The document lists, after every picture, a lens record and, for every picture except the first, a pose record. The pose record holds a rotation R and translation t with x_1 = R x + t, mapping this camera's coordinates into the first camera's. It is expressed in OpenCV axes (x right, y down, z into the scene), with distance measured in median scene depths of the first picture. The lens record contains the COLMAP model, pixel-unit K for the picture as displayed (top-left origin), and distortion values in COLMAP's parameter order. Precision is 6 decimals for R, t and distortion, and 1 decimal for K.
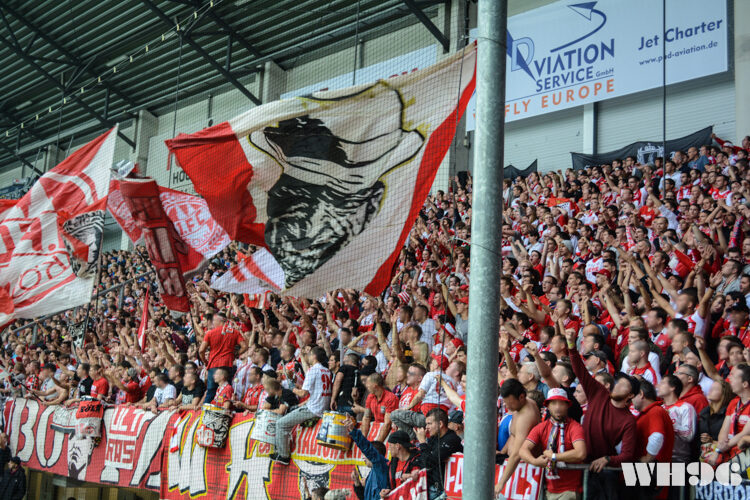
lens RADIAL K [[976.4, 0, 377.7], [0, 976.4, 229.5], [0, 0, 1]] dist [-0.026577, 0.000000]
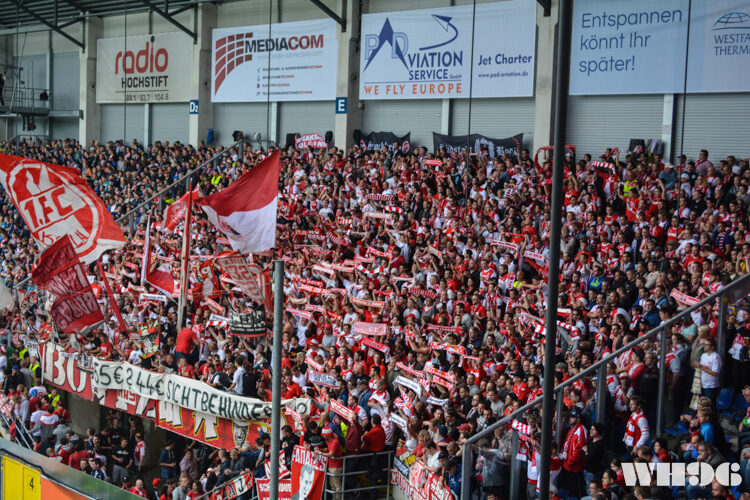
lens RADIAL K [[1147.4, 0, 371.1], [0, 1147.4, 225.9], [0, 0, 1]] dist [-0.013025, 0.000000]
pose [[0.999453, -0.025677, 0.020857, 0.089514], [0.019746, 0.968917, 0.246596, -0.395206], [-0.026541, -0.246049, 0.968894, -0.634310]]
